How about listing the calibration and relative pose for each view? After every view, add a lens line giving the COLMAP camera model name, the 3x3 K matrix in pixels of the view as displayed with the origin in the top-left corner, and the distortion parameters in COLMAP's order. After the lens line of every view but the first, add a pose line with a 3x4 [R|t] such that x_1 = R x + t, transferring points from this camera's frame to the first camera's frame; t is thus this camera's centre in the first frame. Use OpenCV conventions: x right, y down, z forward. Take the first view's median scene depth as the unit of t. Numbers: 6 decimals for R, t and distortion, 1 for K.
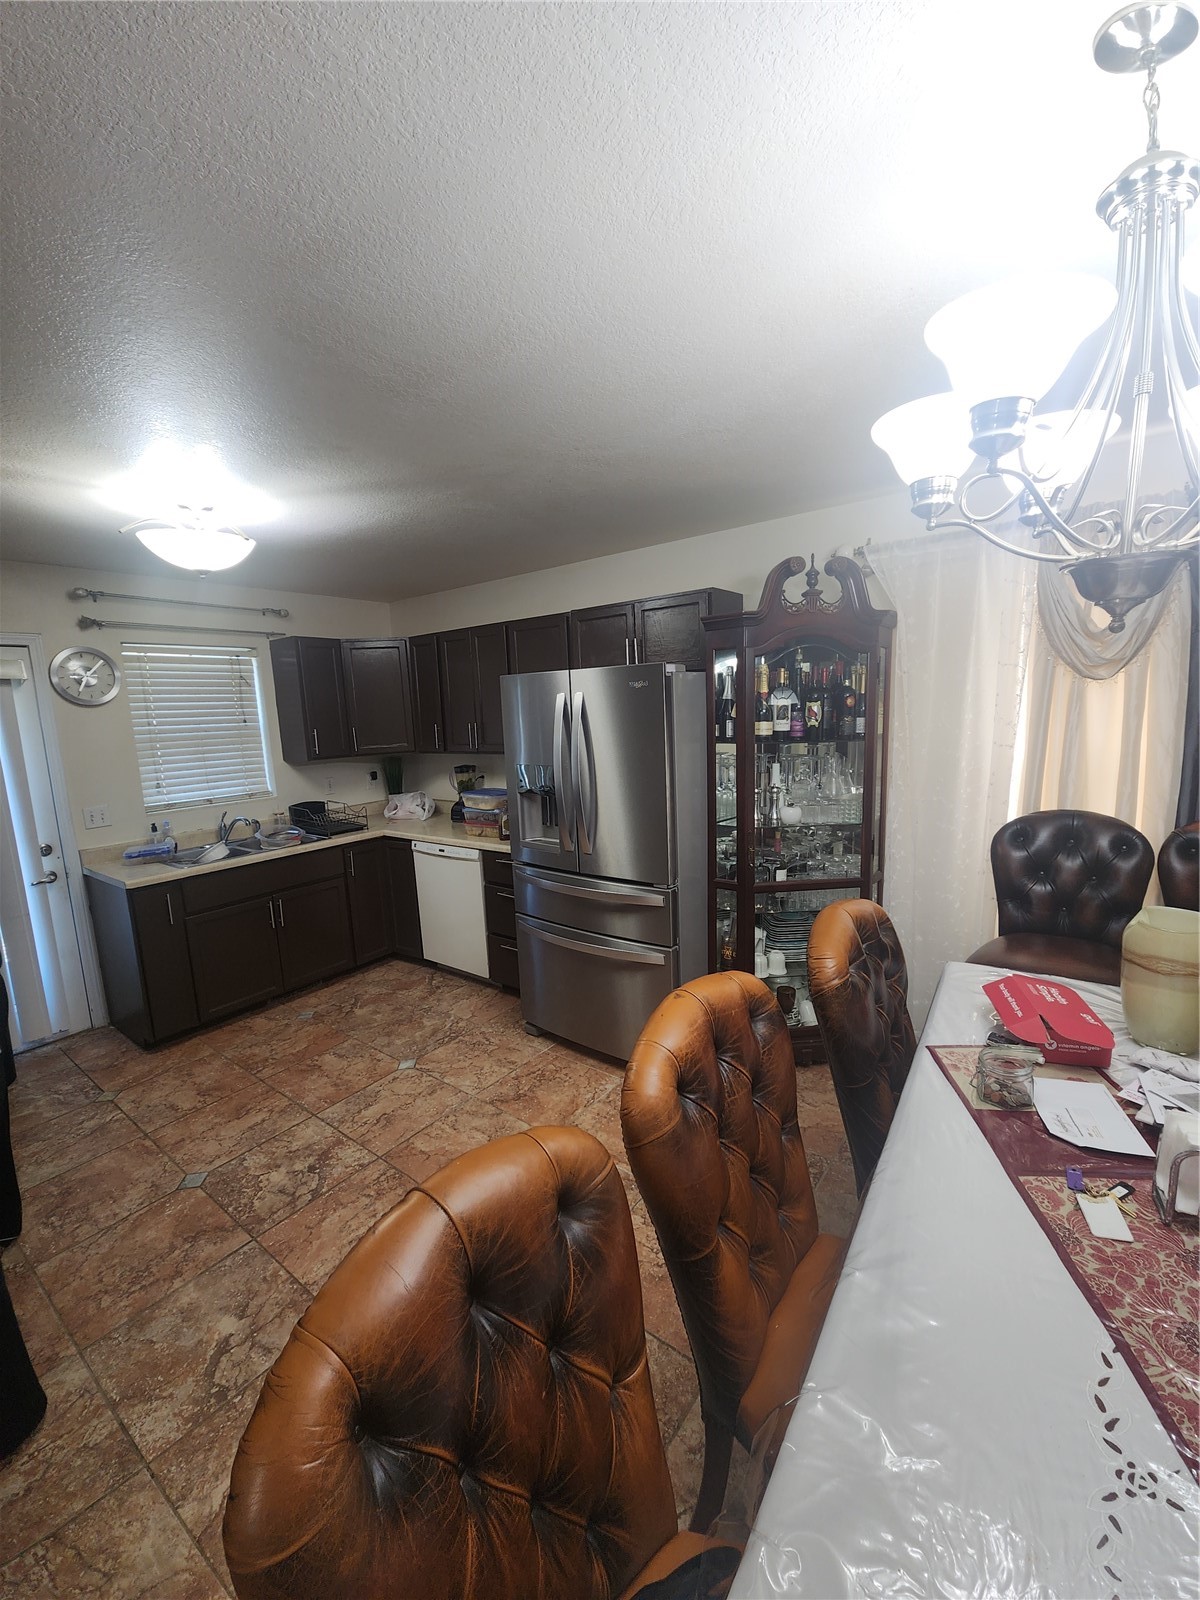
lens RADIAL K [[654.3, 0, 600.0], [0, 654.3, 800.0], [0, 0, 1]] dist [-0.002289, -0.000658]
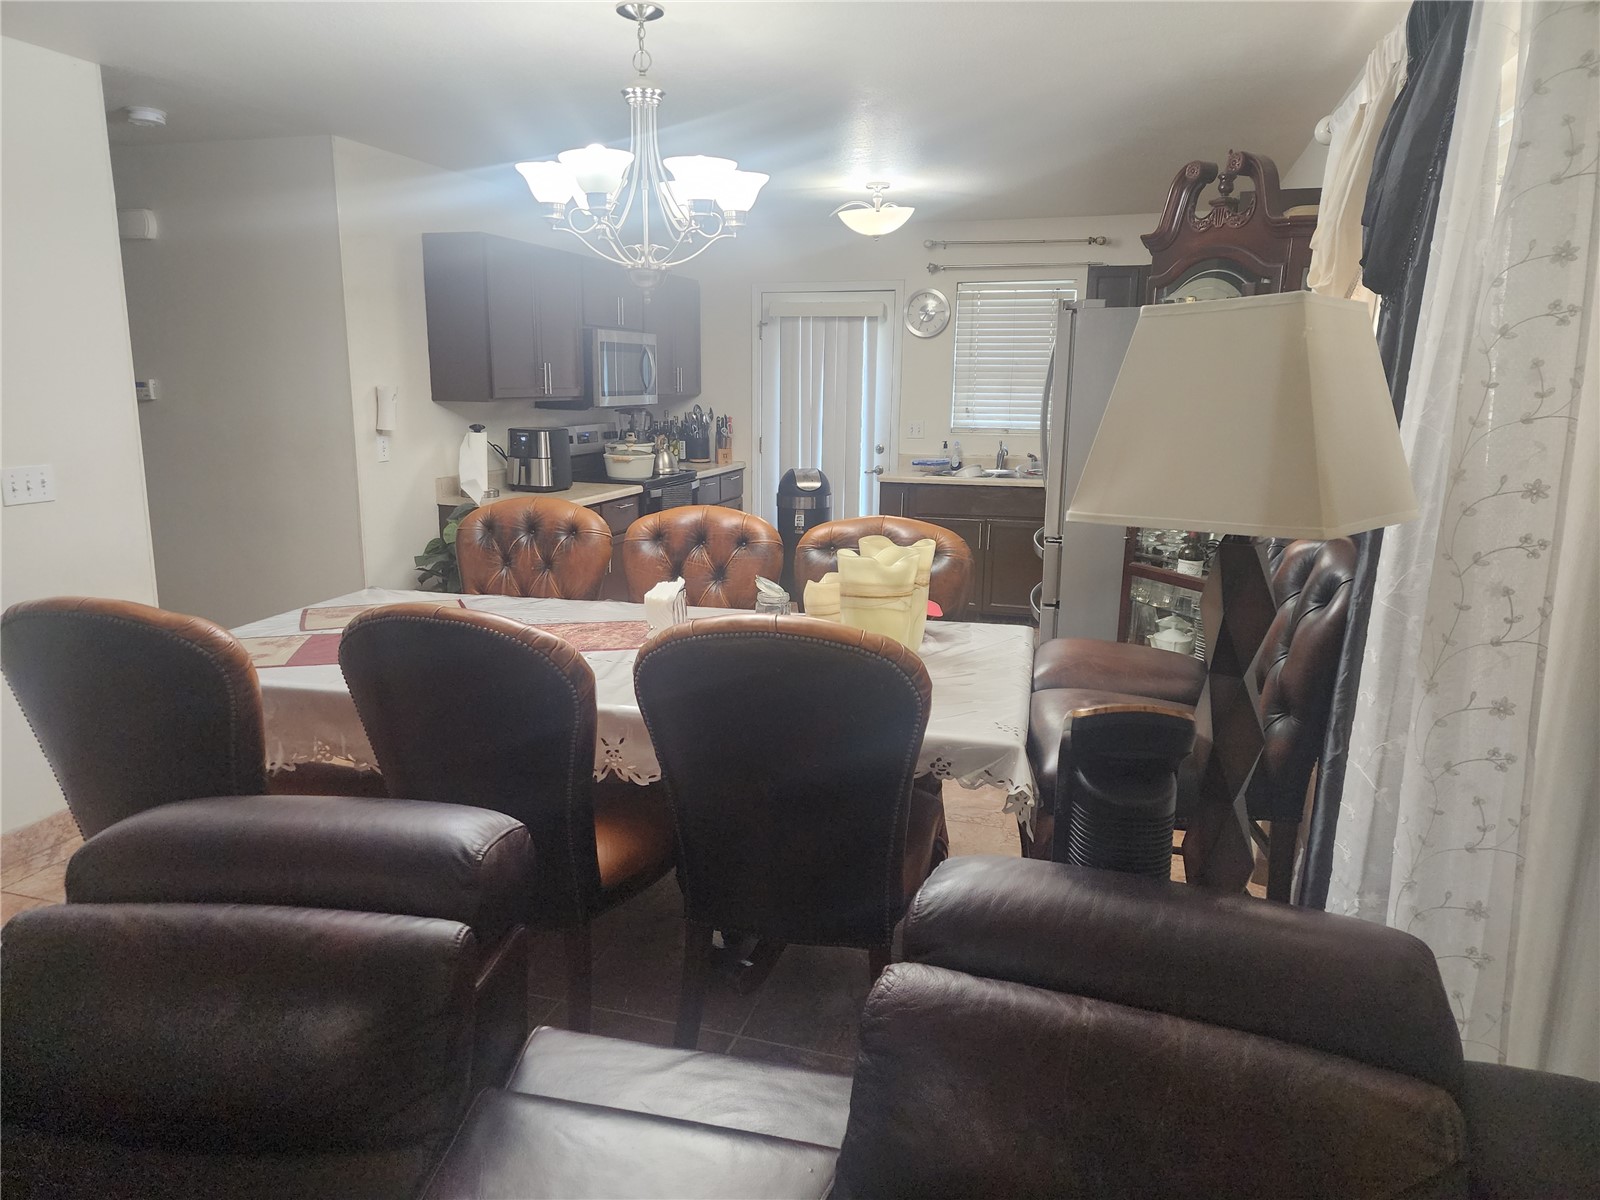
lens RADIAL K [[1055.6, 0, 800.0], [0, 1055.6, 600.0], [0, 0, 1]] dist [0.002486, 0.000410]
pose [[0.353507, 0.237851, -0.904688, 0.998690], [-0.147101, 0.969236, 0.197342, -0.022728], [0.923793, 0.063319, 0.377620, 0.064503]]
